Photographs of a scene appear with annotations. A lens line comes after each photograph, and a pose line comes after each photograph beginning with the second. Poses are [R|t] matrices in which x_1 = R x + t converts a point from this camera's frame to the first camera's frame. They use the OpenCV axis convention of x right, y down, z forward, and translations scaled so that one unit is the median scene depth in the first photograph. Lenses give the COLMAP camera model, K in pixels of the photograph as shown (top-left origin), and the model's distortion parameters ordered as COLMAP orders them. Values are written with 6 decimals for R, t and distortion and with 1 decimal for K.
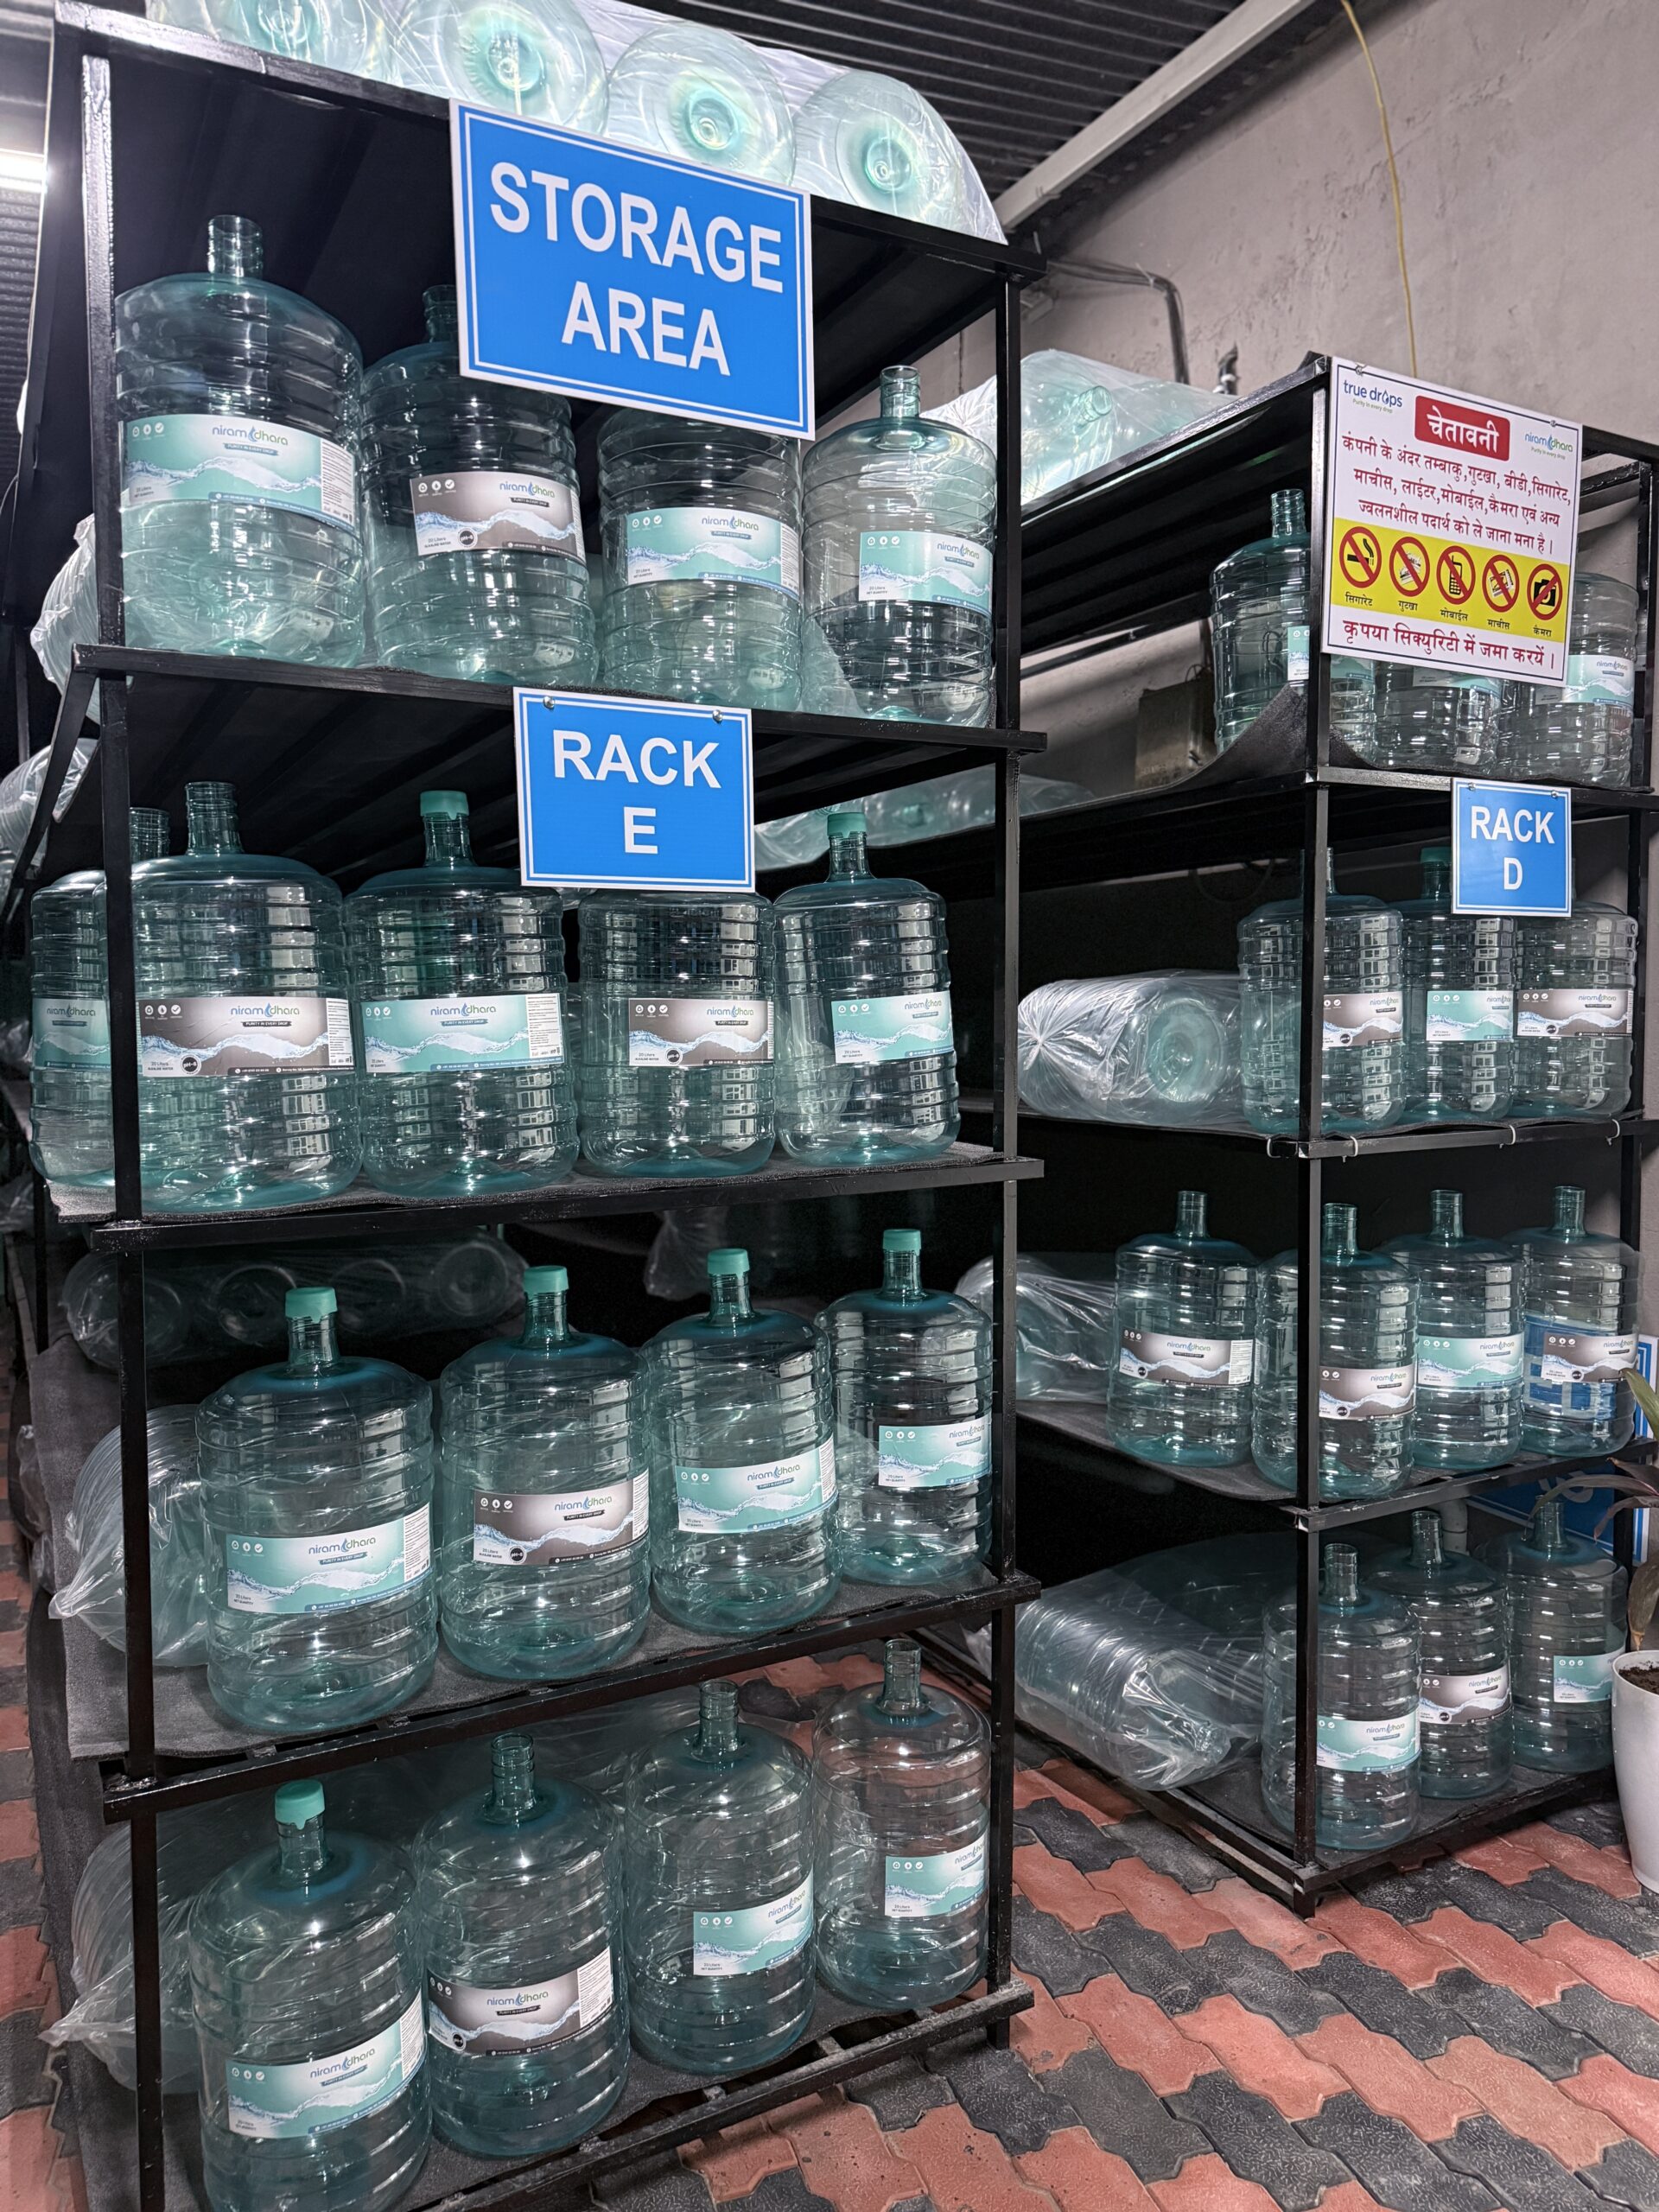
lens RADIAL K [[1534.0, 0, 813.1], [0, 1534.0, 1122.1], [0, 0, 1]] dist [0.051078, -0.067034]
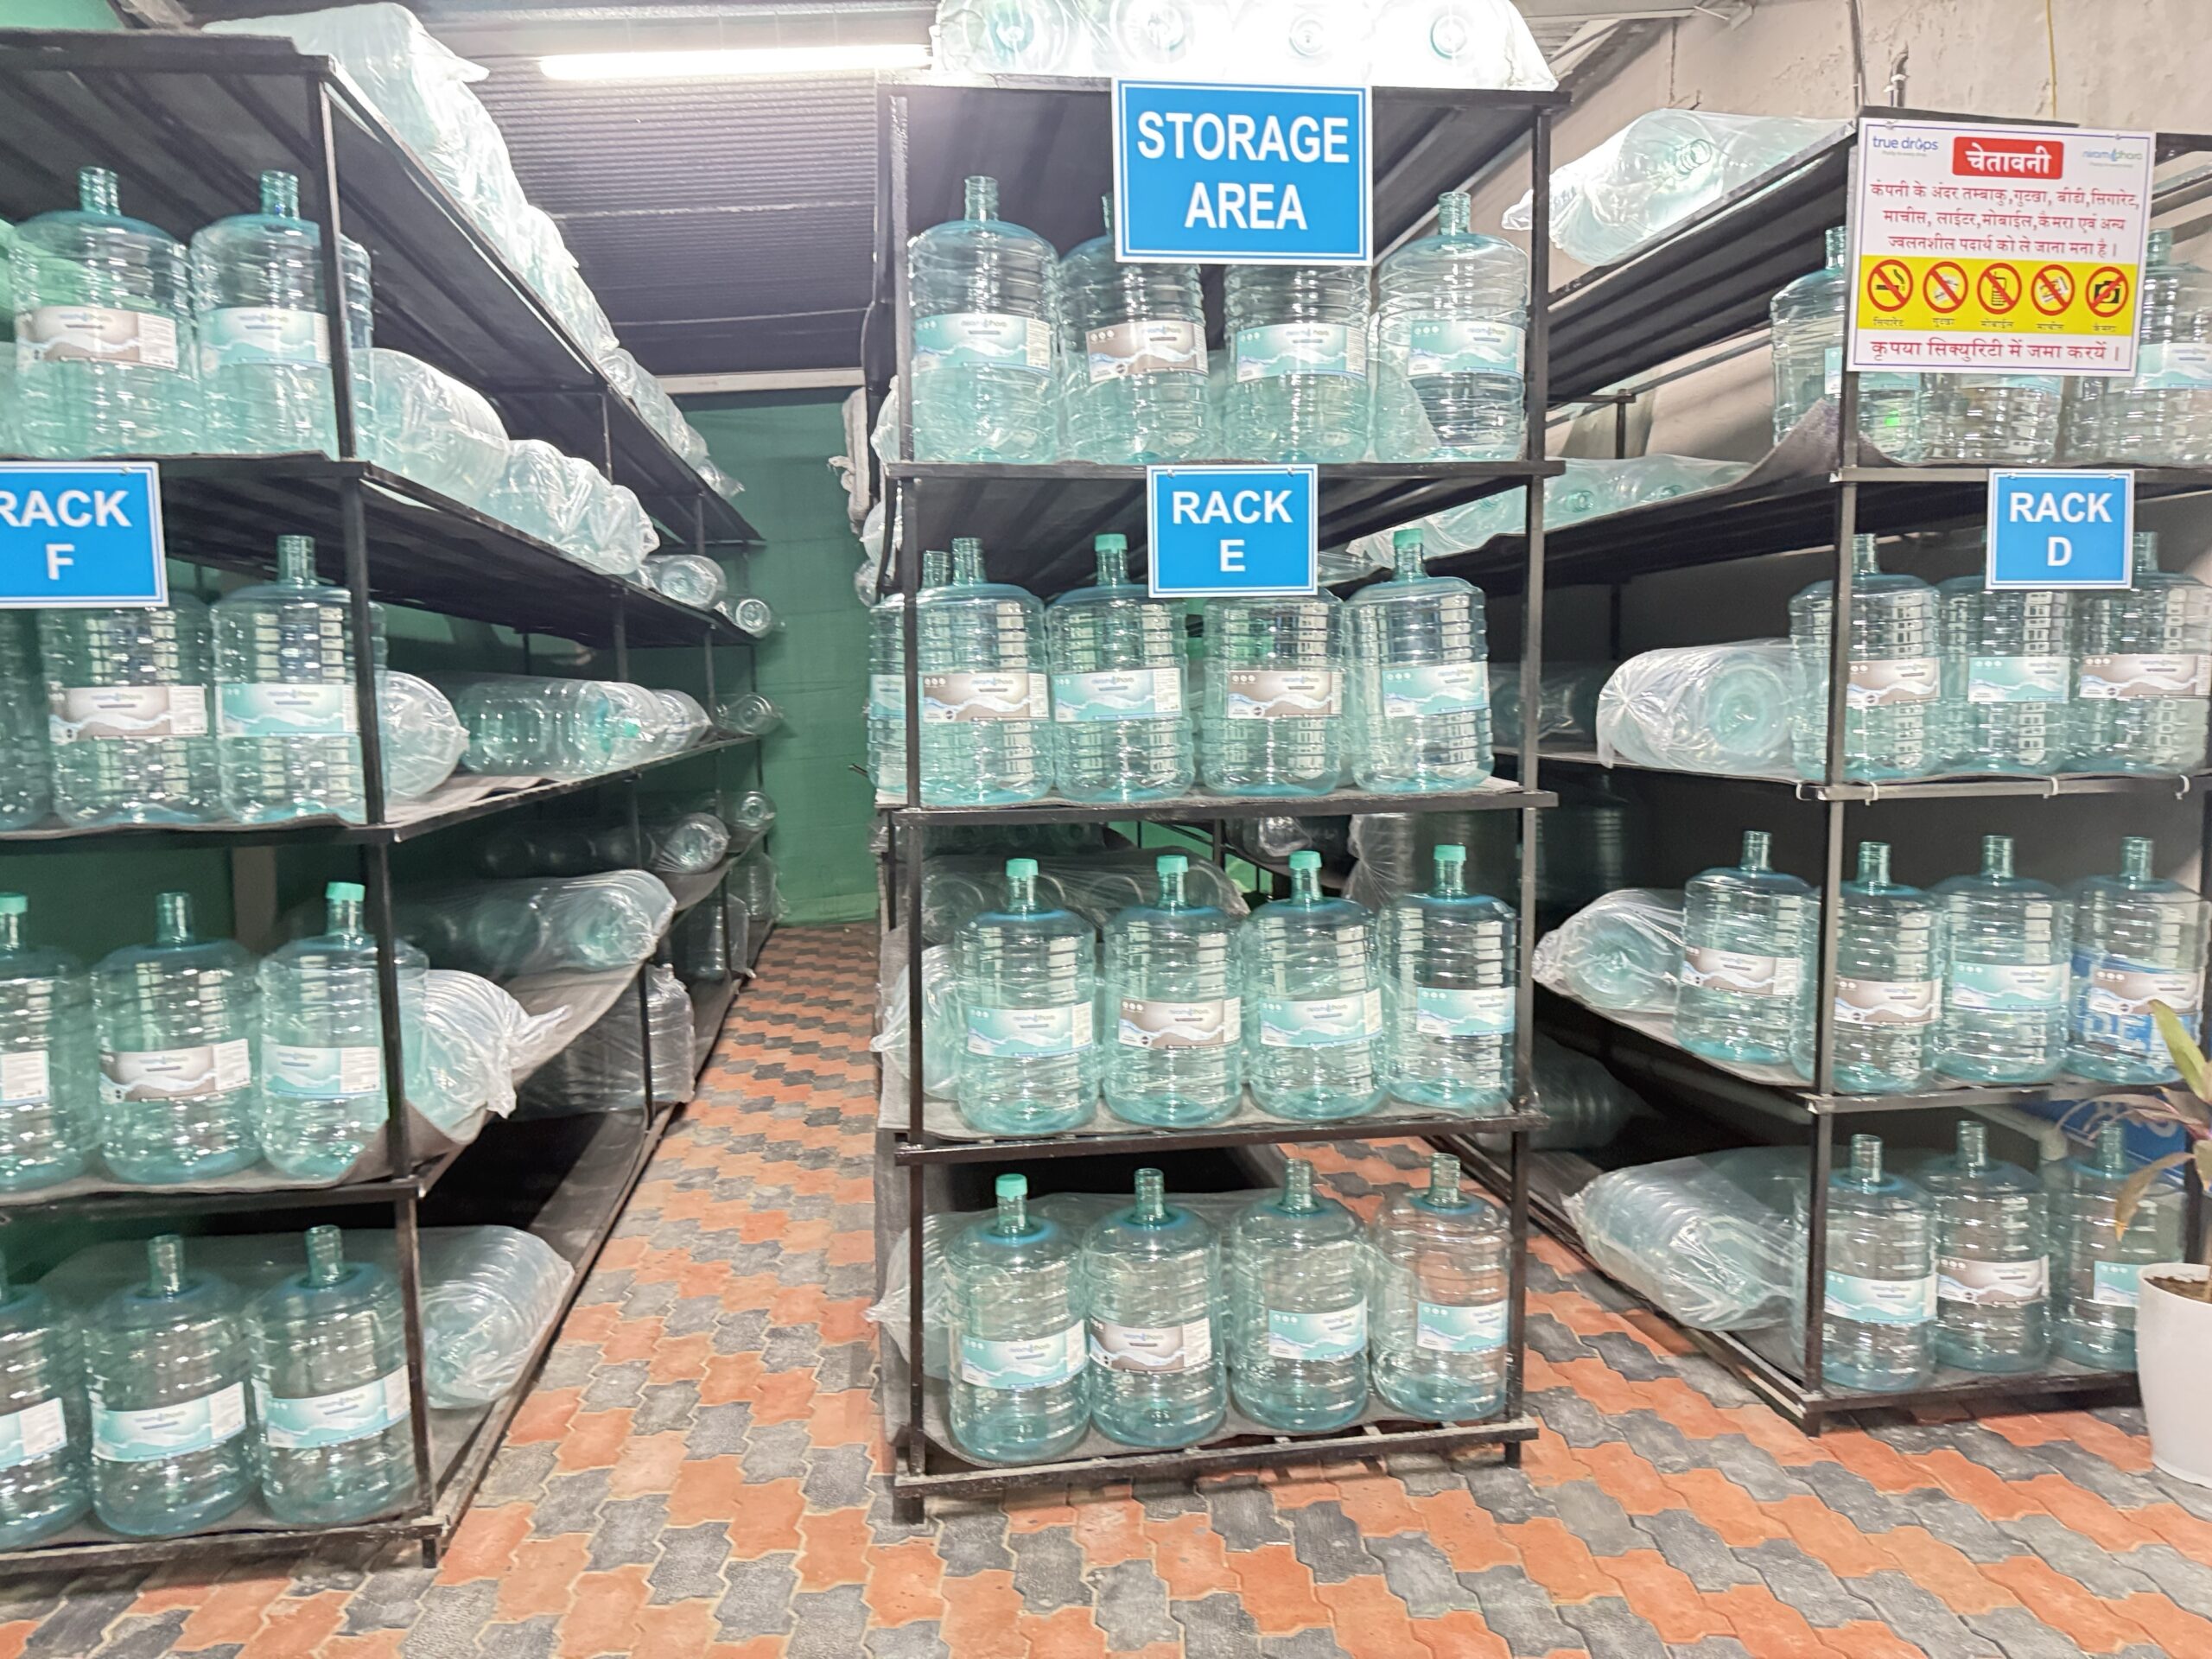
lens RADIAL K [[1534.0, 0, 1081.9], [0, 1534.0, 875.3], [0, 0, 1]] dist [0.051078, -0.067034]
pose [[0.935113, 0.039504, -0.352140, 0.243618], [-0.020550, 0.998140, 0.057403, 0.028668], [0.353753, -0.046442, 0.934185, -0.375951]]
